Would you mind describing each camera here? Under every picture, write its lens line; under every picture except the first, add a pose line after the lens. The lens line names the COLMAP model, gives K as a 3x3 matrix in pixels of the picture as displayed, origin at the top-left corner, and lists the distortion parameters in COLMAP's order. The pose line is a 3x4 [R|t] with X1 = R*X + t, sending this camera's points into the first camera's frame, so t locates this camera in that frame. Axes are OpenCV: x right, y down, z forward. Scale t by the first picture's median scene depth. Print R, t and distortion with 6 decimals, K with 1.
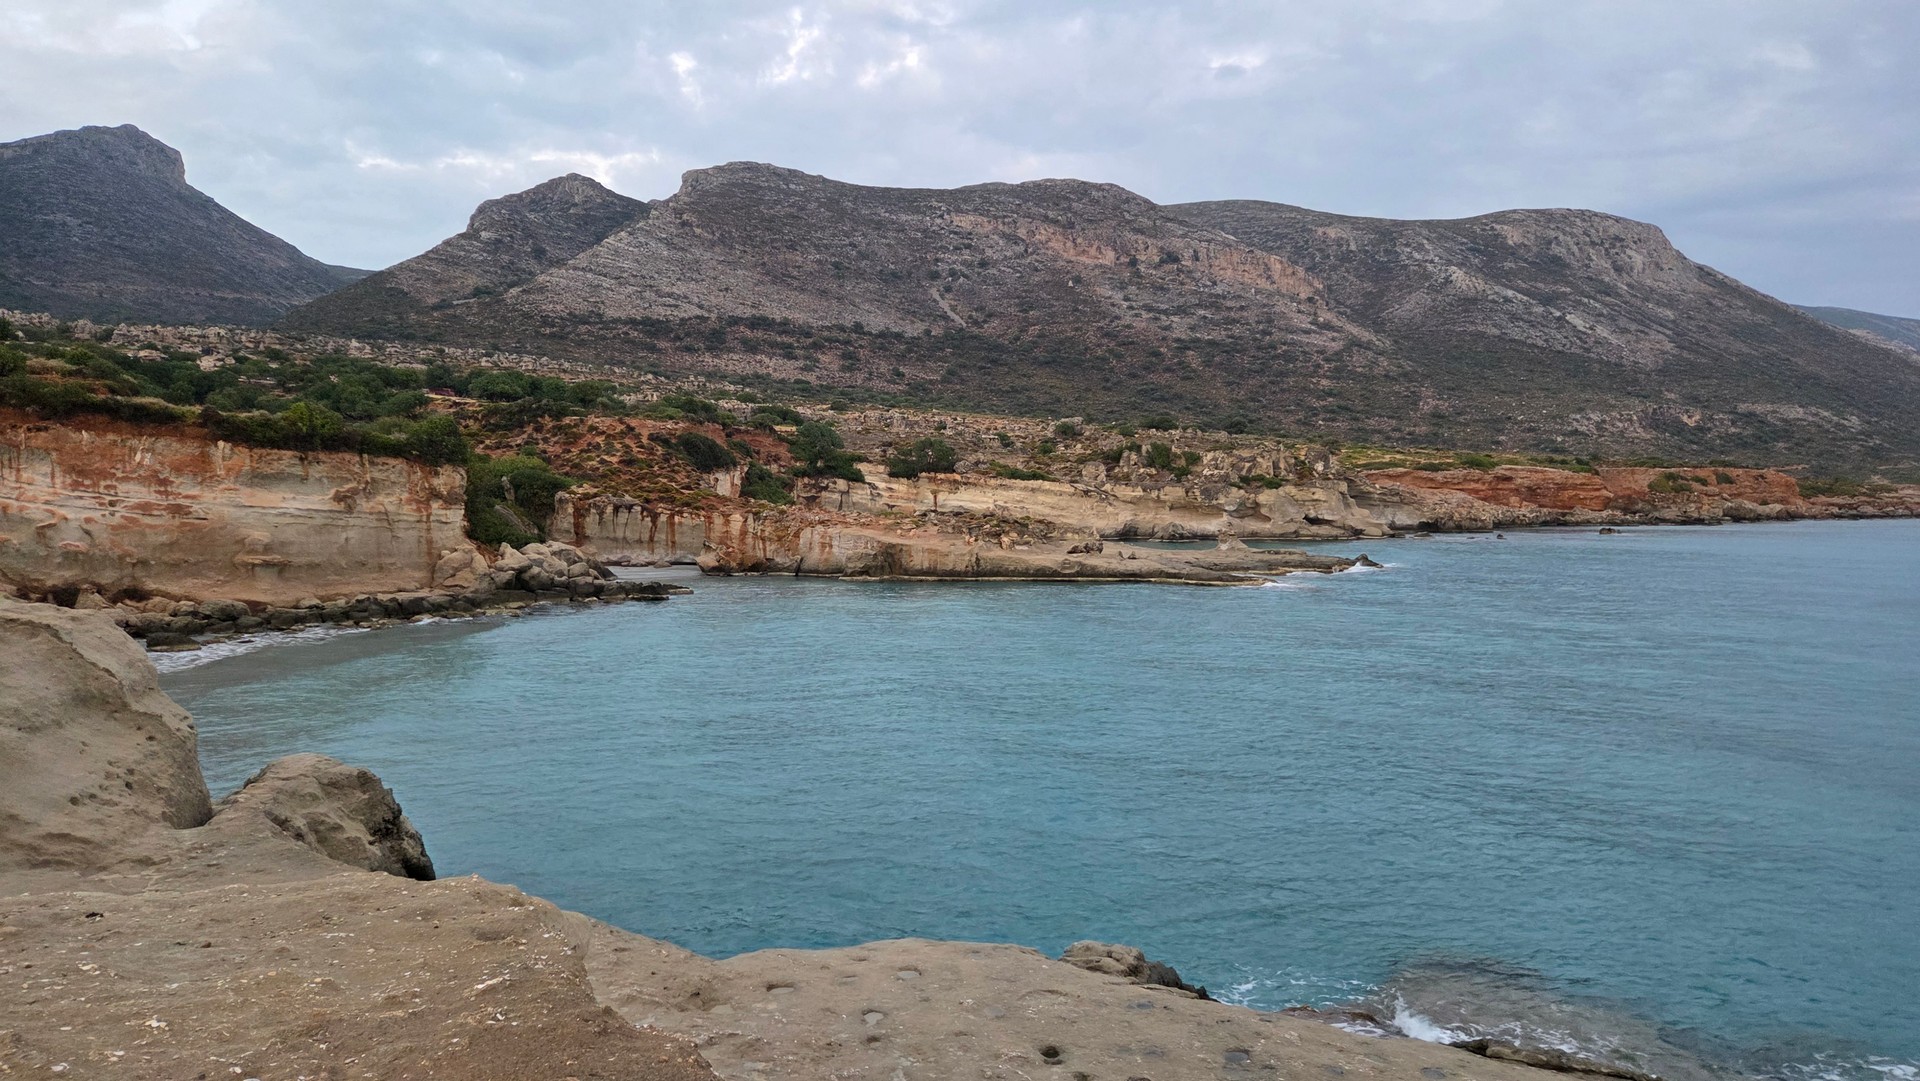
lens RADIAL K [[1276.4, 0, 982.4], [0, 1276.4, 532.8], [0, 0, 1]] dist [0.071758, -0.062176]
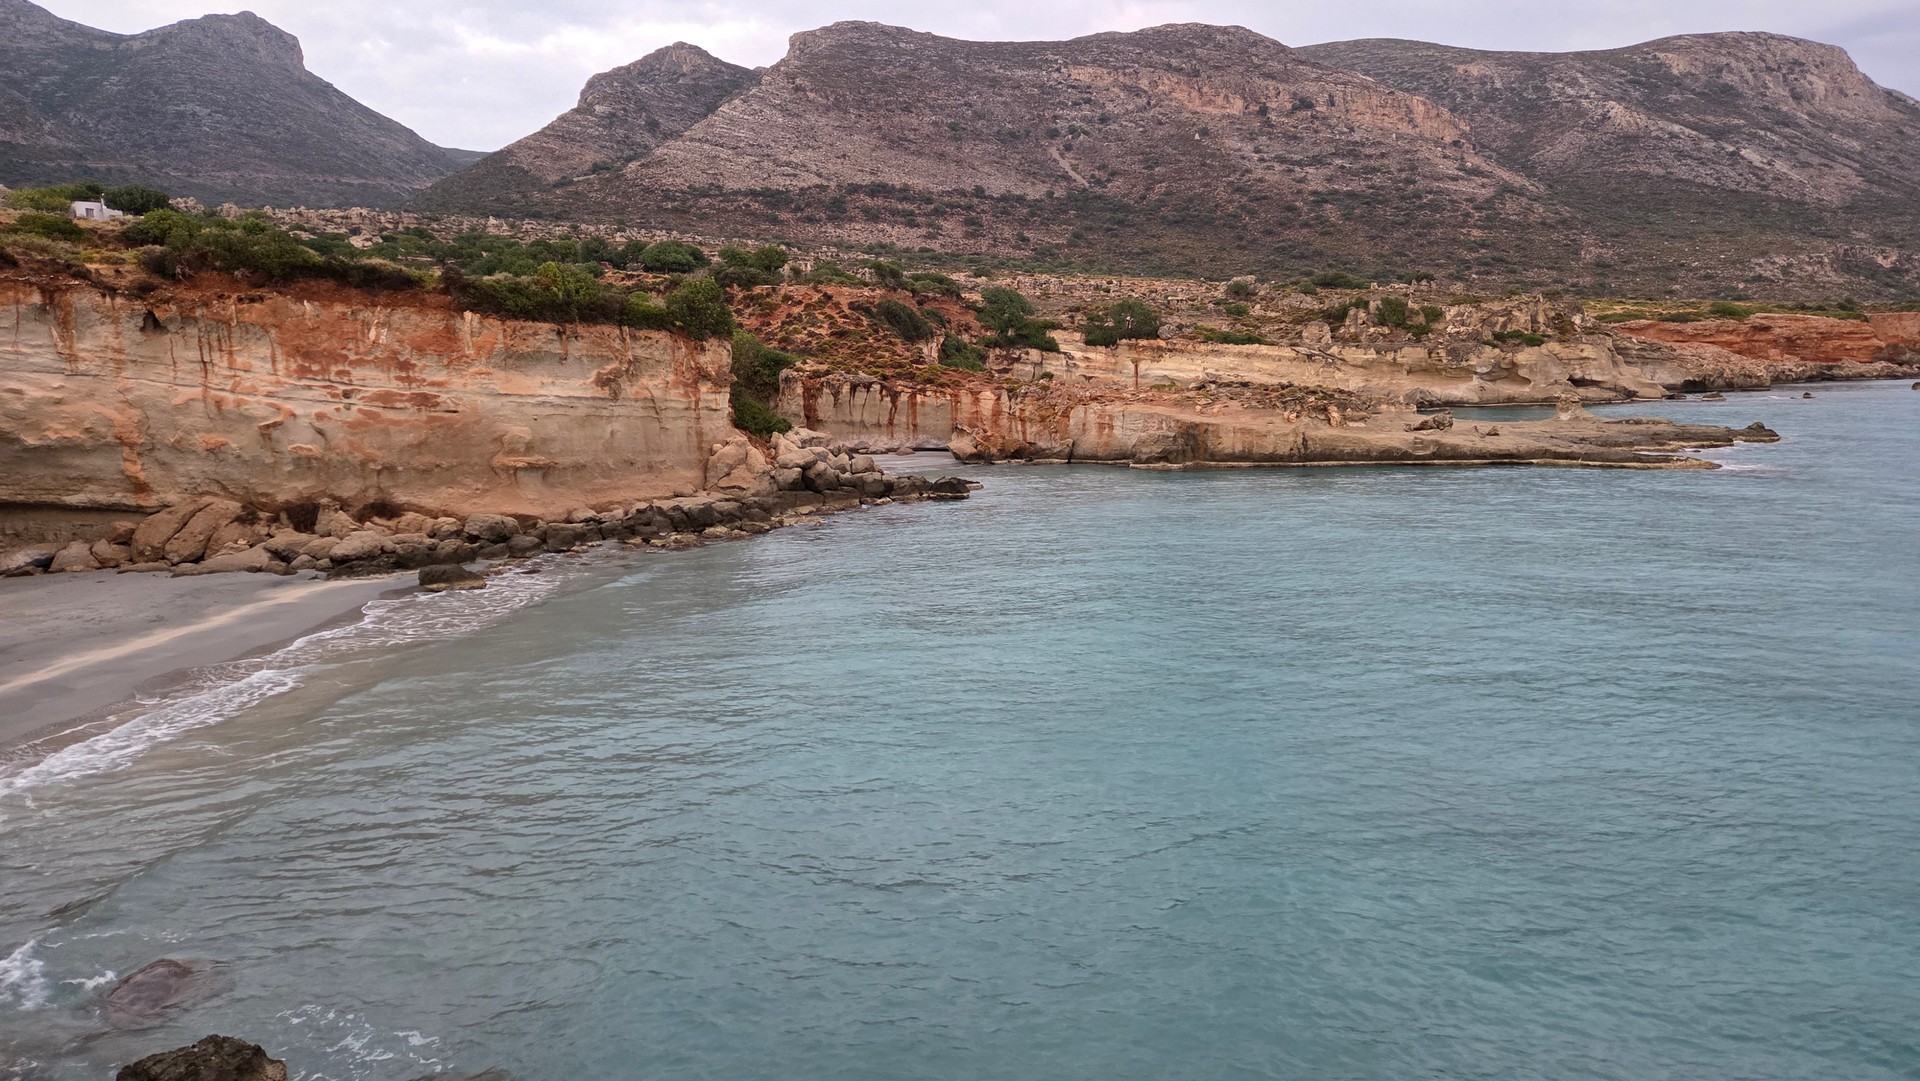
lens RADIAL K [[1269.4, 0, 976.8], [0, 1269.4, 523.2], [0, 0, 1]] dist [0.079528, -0.068238]
pose [[0.996291, -0.011995, -0.085205, -0.074865], [0.019917, 0.995491, 0.092742, -0.003216], [0.083708, -0.094095, 0.992038, 0.084343]]
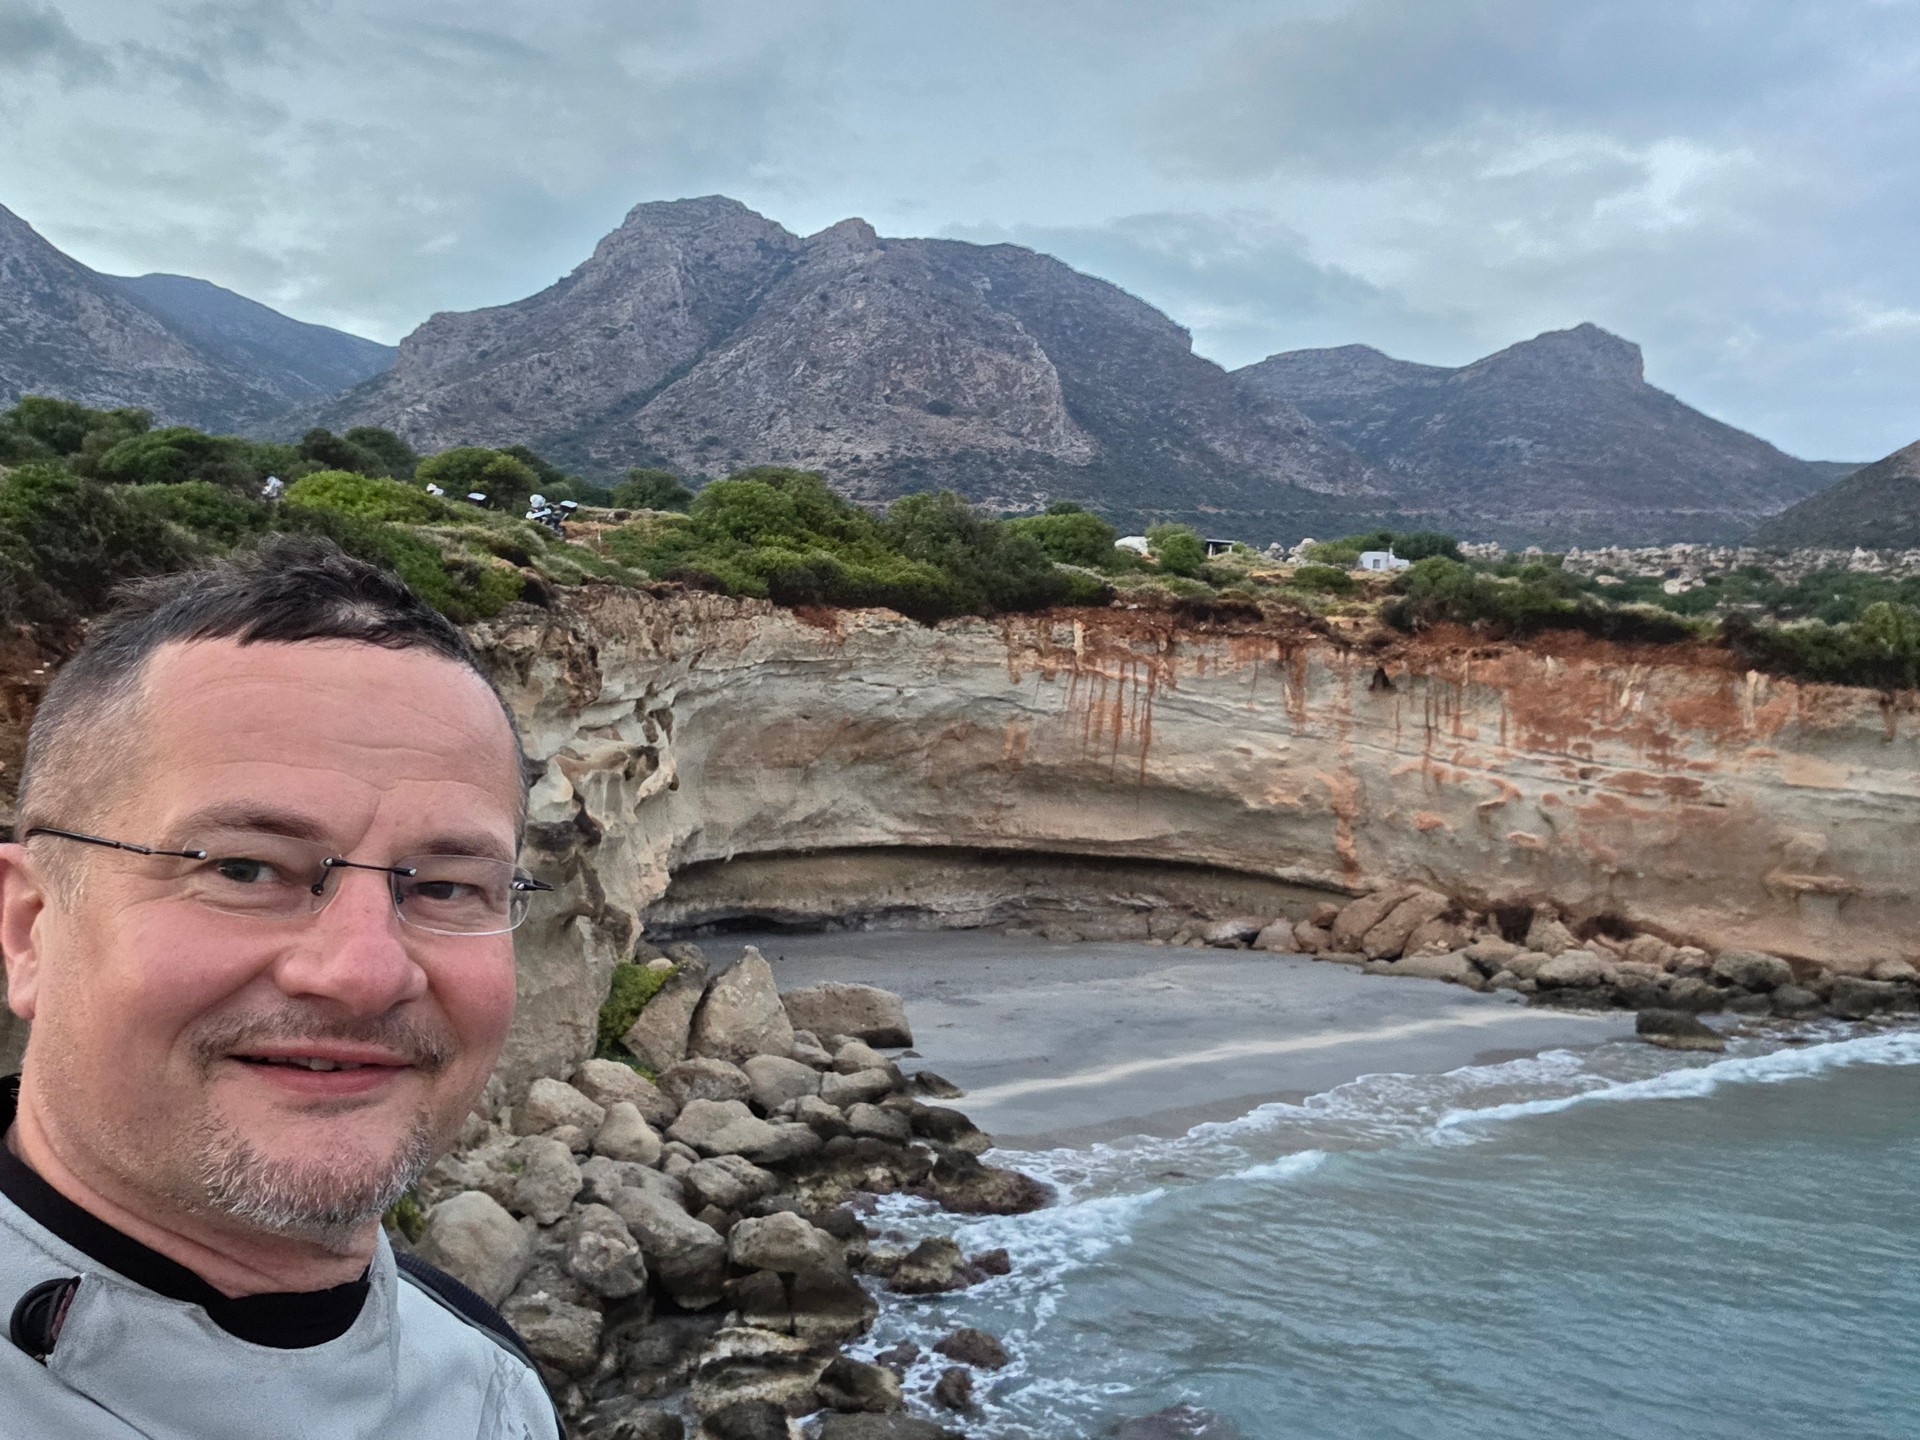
lens RADIAL K [[1700.7, 0, 962.8], [0, 1700.7, 711.1], [0, 0, 1]] dist [0.181943, -0.484705]
pose [[0.608754, 0.004282, -0.793347, -0.066832], [-0.052748, 0.997991, -0.035088, -0.002669], [0.791603, 0.063207, 0.607757, 0.090148]]
